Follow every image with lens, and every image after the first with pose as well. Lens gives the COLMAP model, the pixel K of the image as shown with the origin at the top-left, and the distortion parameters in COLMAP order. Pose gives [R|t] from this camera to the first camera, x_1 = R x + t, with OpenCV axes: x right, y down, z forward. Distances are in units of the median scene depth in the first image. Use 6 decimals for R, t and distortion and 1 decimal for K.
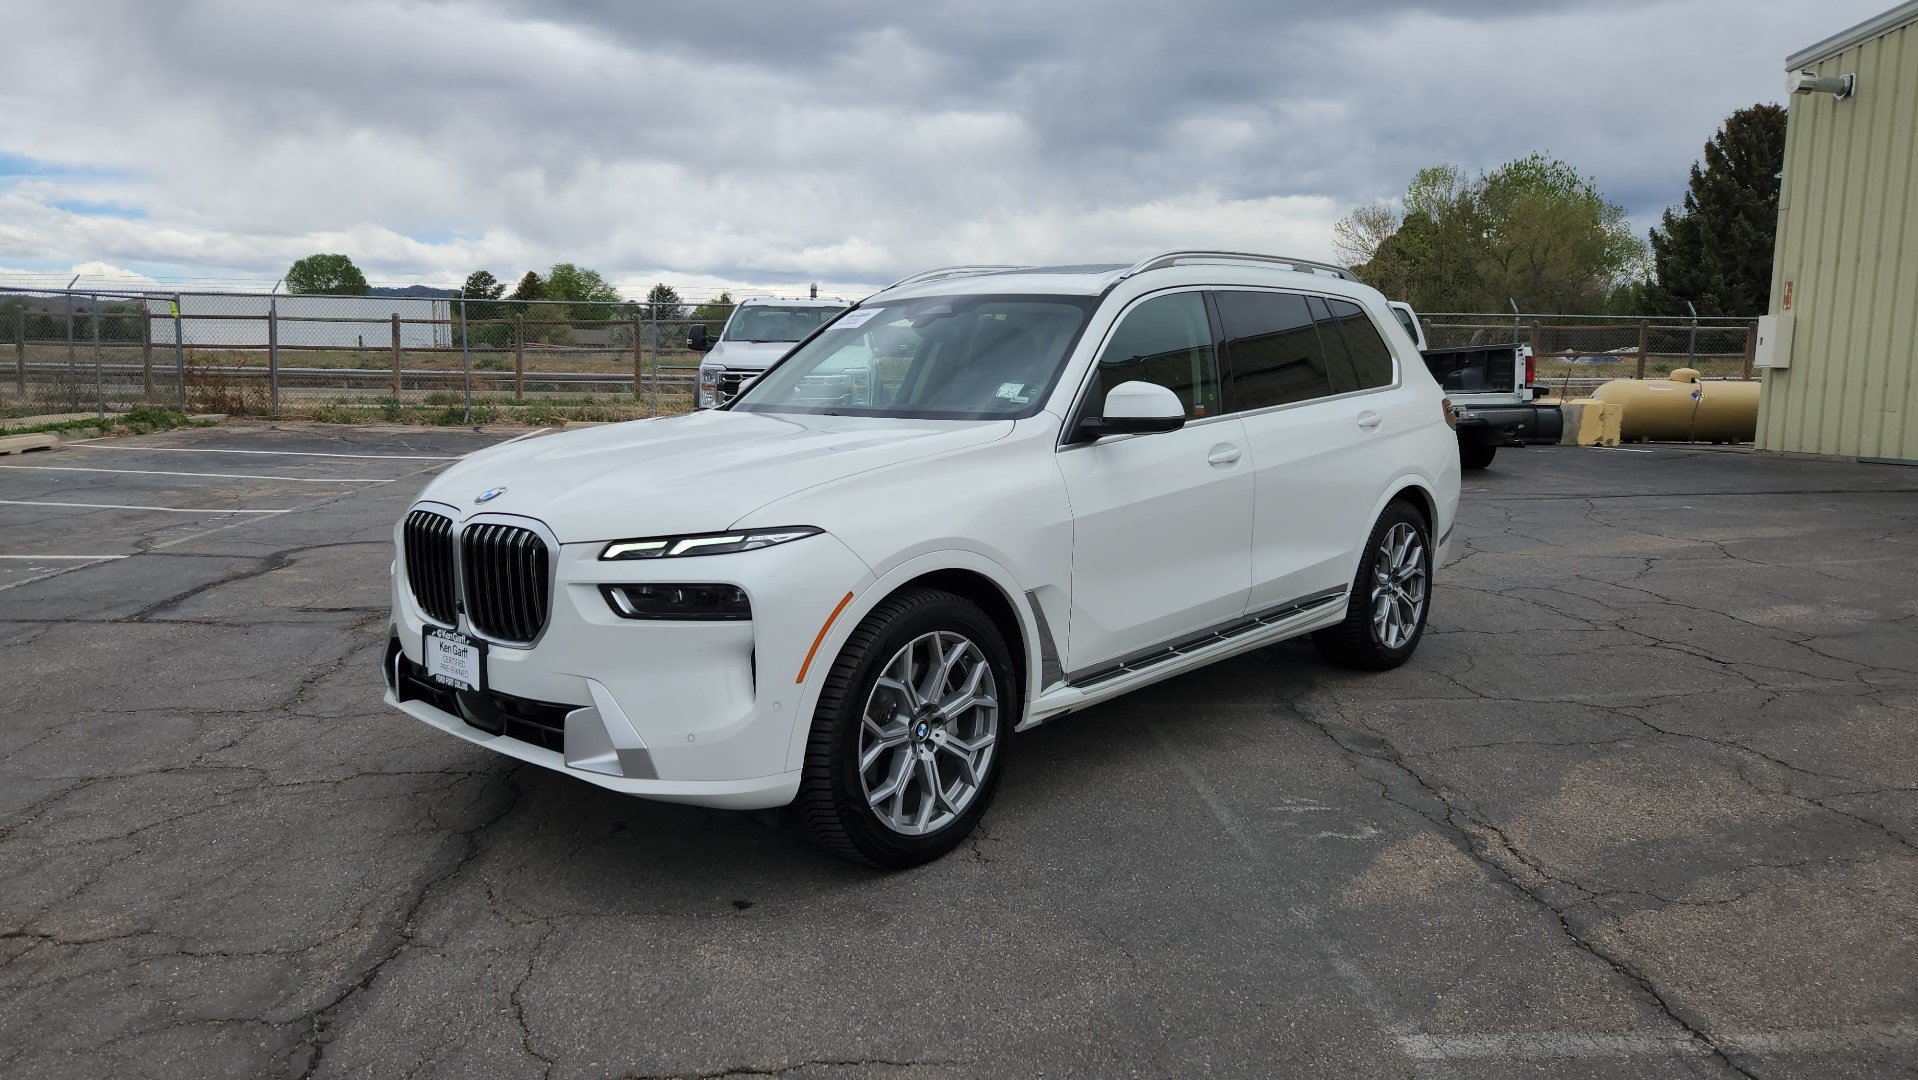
lens RADIAL K [[1281.8, 0, 923.2], [0, 1281.8, 541.9], [0, 0, 1]] dist [0.068884, -0.054561]
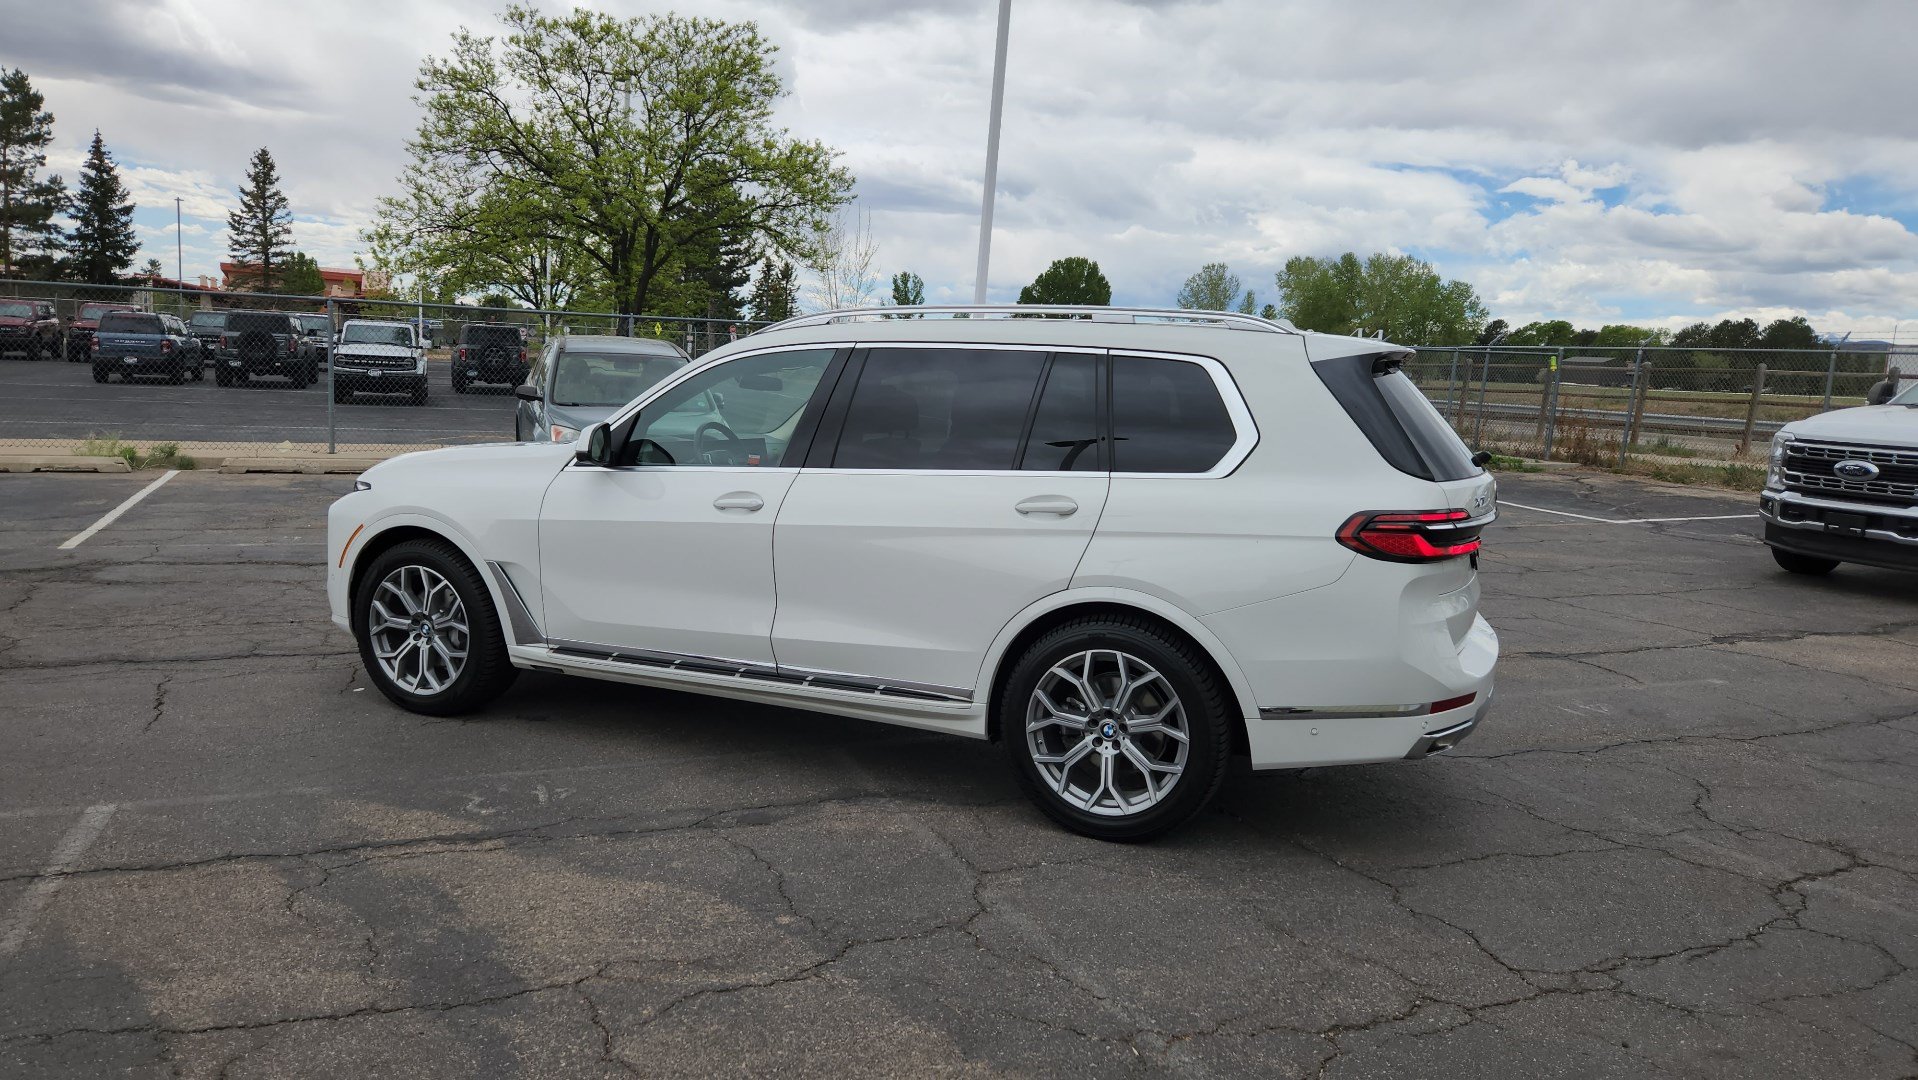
lens RADIAL K [[1276.8, 0, 924.9], [0, 1276.8, 558.7], [0, 0, 1]] dist [0.072421, -0.056648]
pose [[0.314585, 0.147461, -0.937706, 1.395942], [-0.172489, 0.980294, 0.096291, -0.163464], [0.933426, 0.131452, 0.333821, 0.874513]]
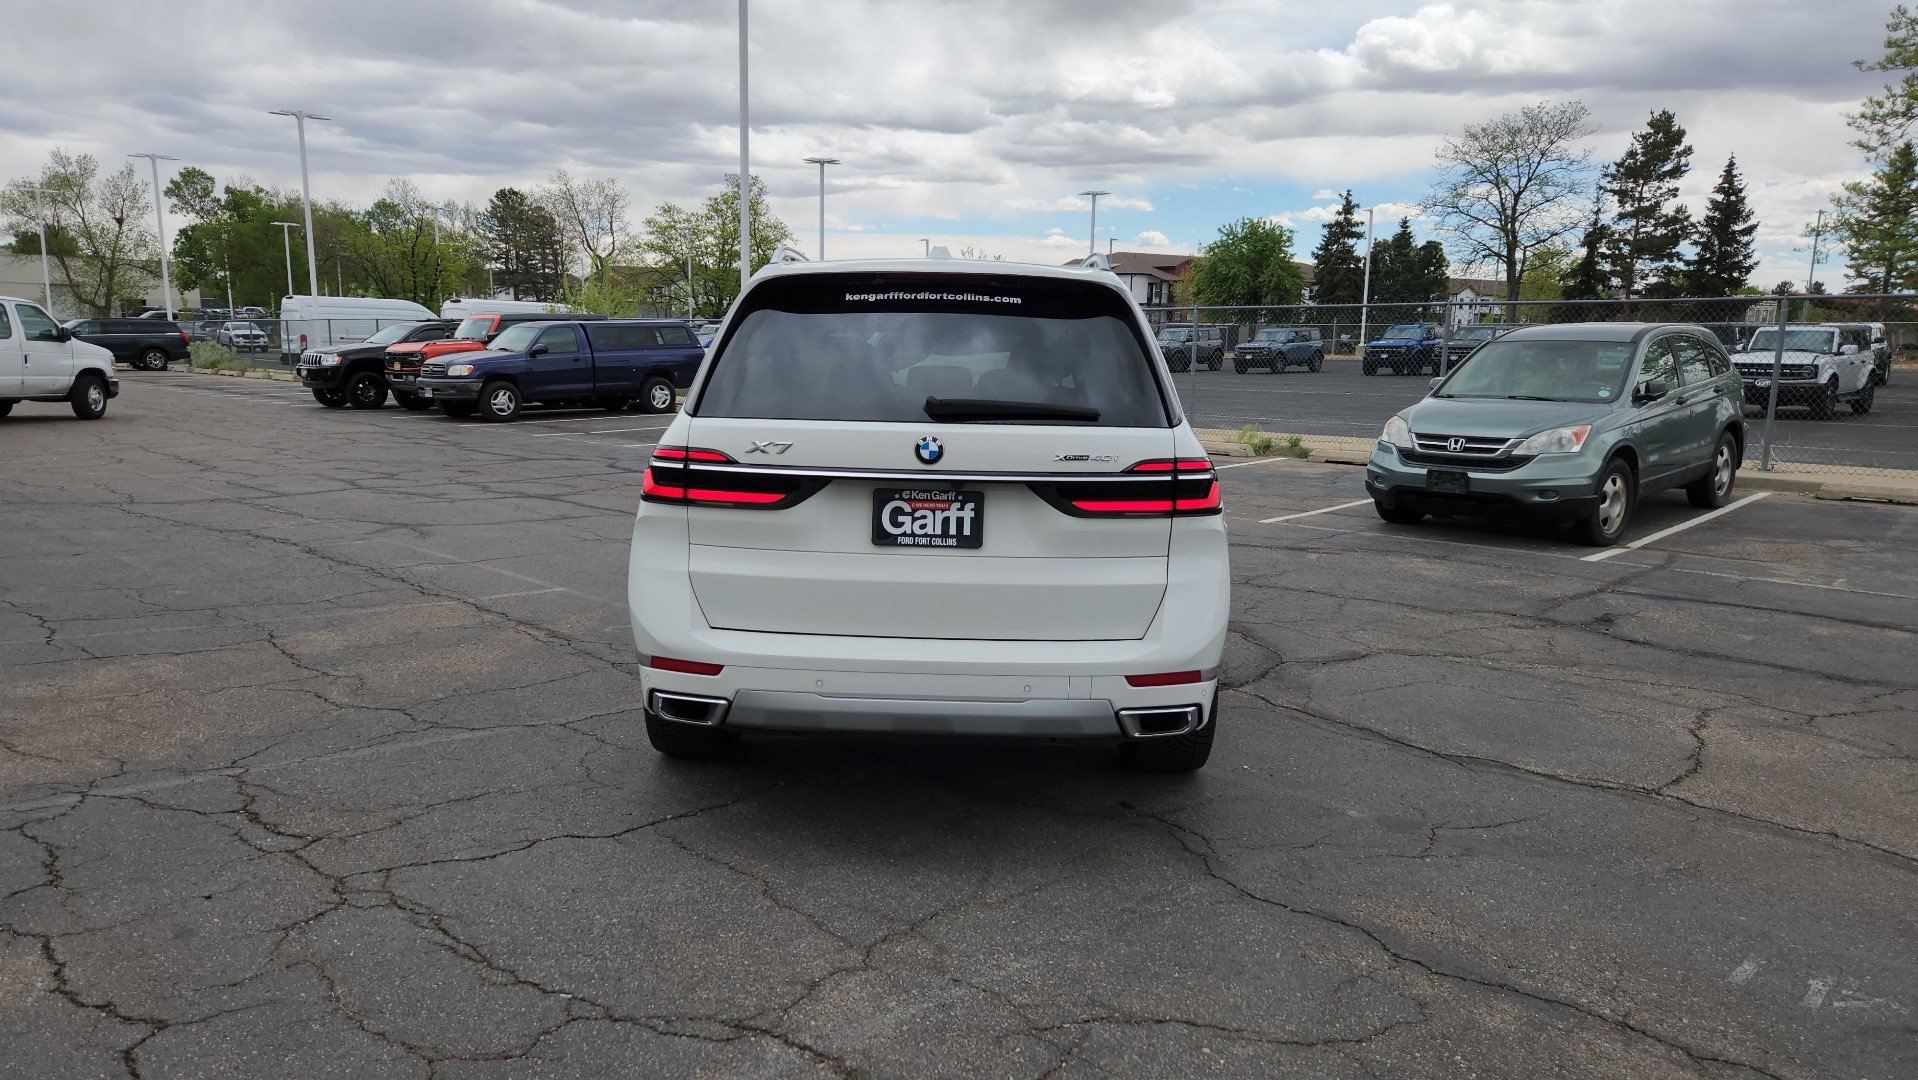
lens RADIAL K [[1276.8, 0, 927.8], [0, 1276.8, 555.8], [0, 0, 1]] dist [0.072421, -0.056648]
pose [[-0.748726, 0.091226, -0.656572, 1.058437], [-0.113341, 0.958281, 0.262395, -0.347826], [0.653118, 0.270878, -0.707151, 2.282791]]
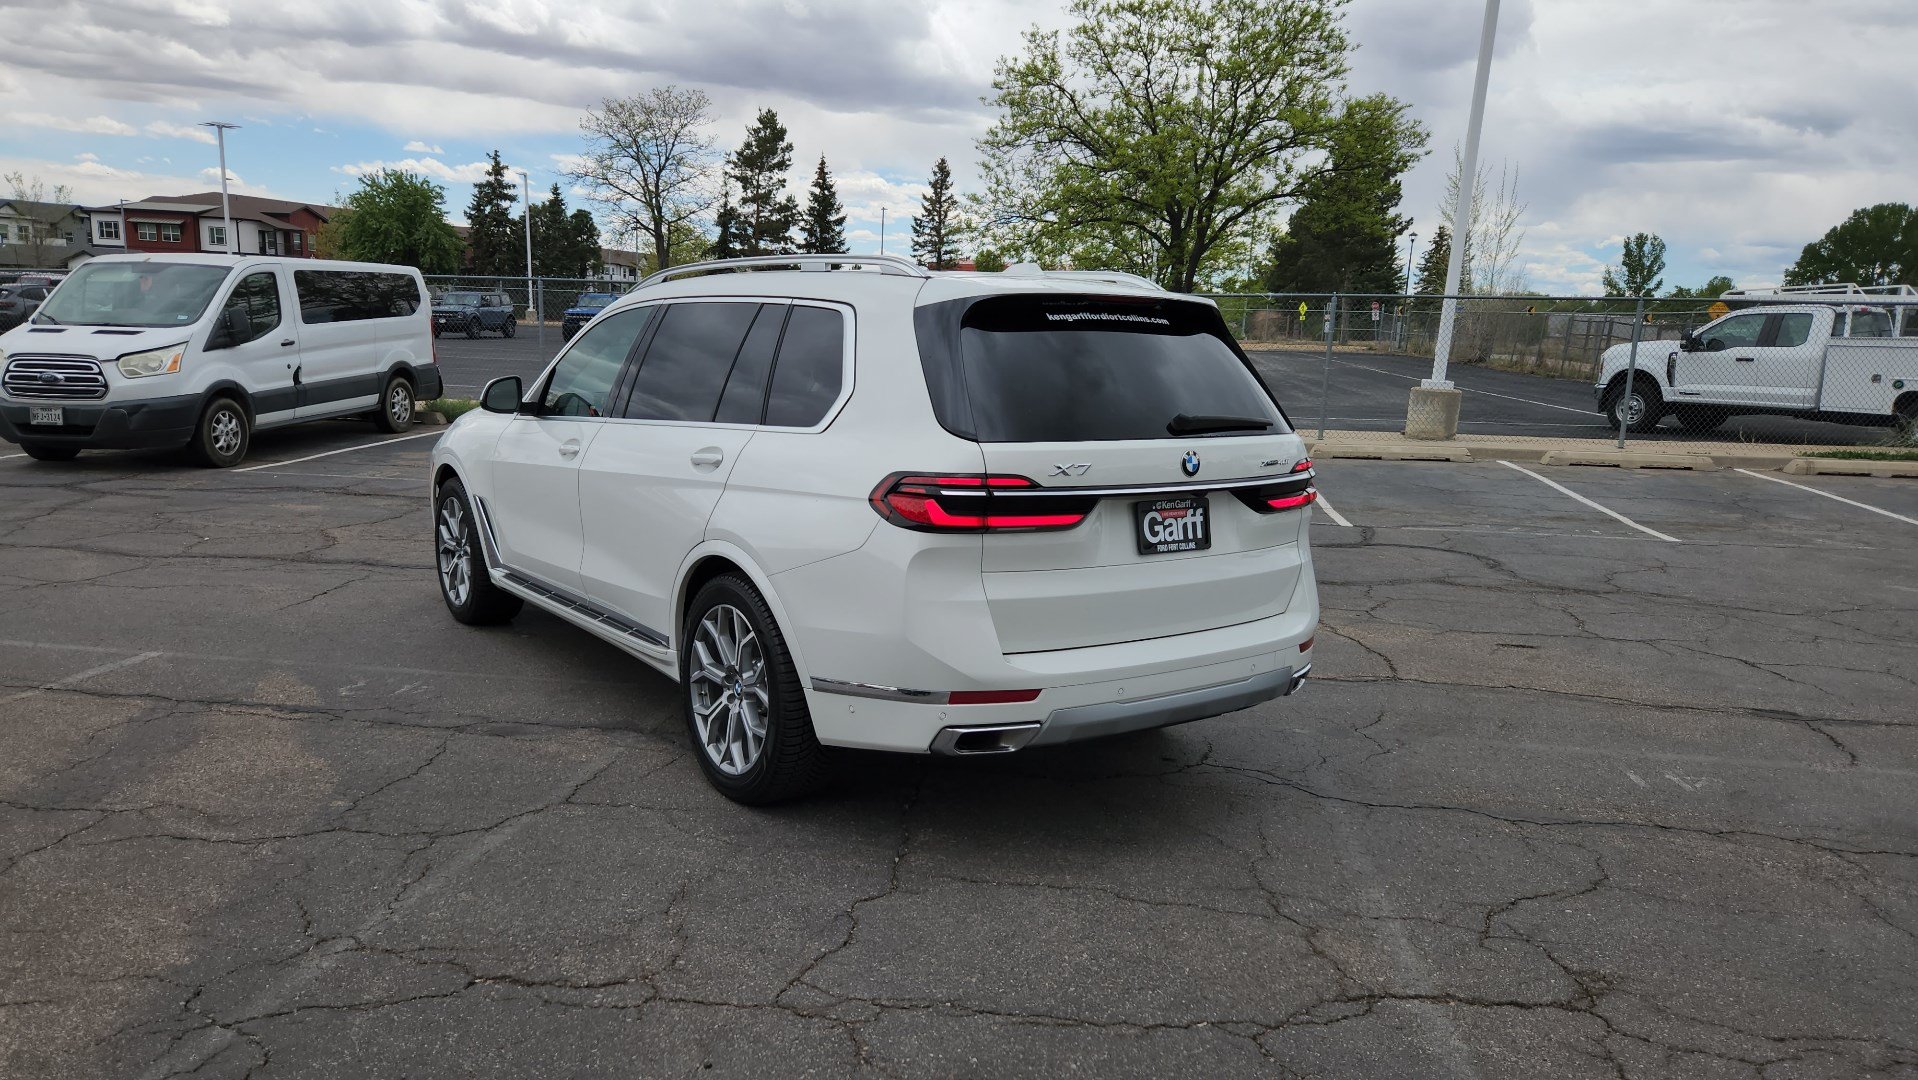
lens RADIAL K [[1276.8, 0, 914.8], [0, 1276.8, 573.1], [0, 0, 1]] dist [0.072421, -0.056648]
pose [[-0.200525, 0.174386, -0.964043, 1.432159], [-0.169568, 0.963000, 0.209468, -0.278852], [0.964902, 0.205474, -0.163535, 1.657374]]
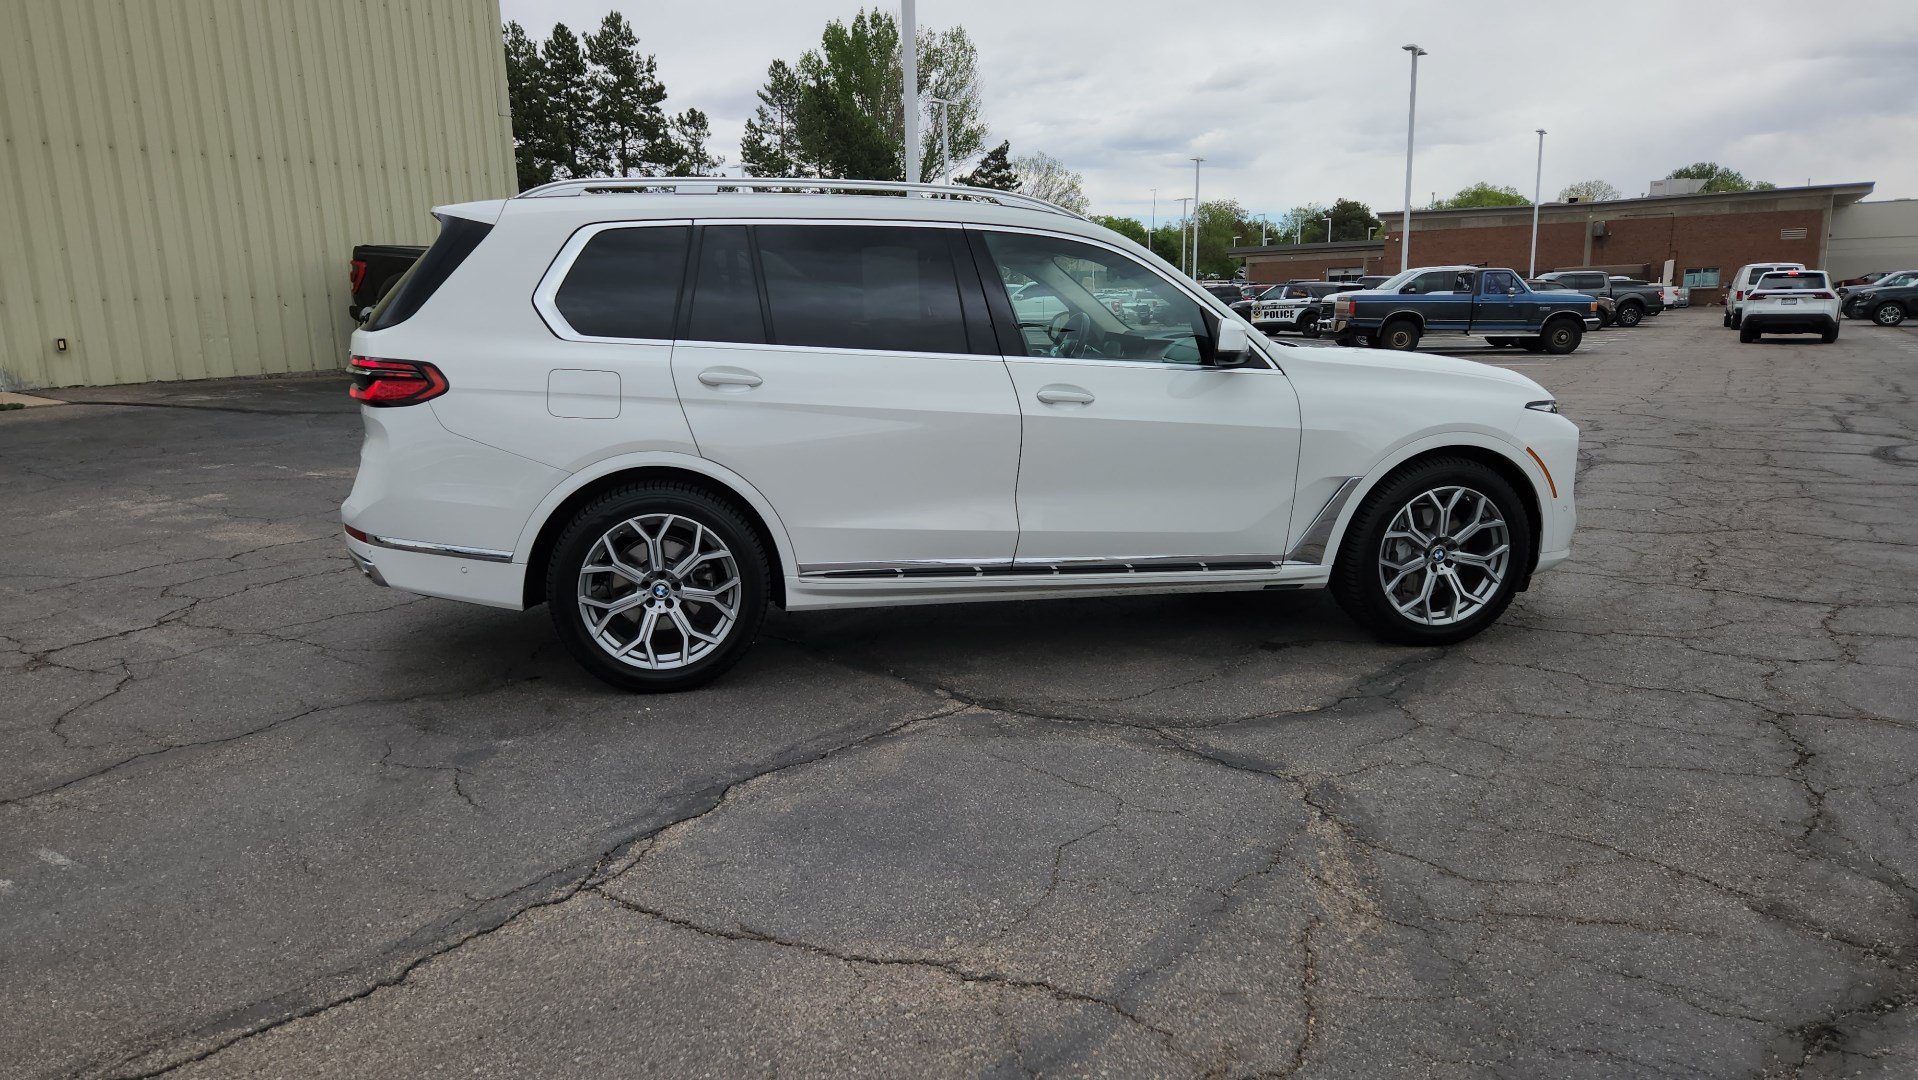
lens RADIAL K [[1281.3, 0, 919.3], [0, 1281.3, 574.7], [0, 0, 1]] dist [0.064337, -0.046469]
pose [[-0.812767, -0.126160, 0.568765, -0.622004], [0.083447, 0.940995, 0.327972, -0.346283], [-0.576581, 0.314027, -0.754282, 2.362582]]
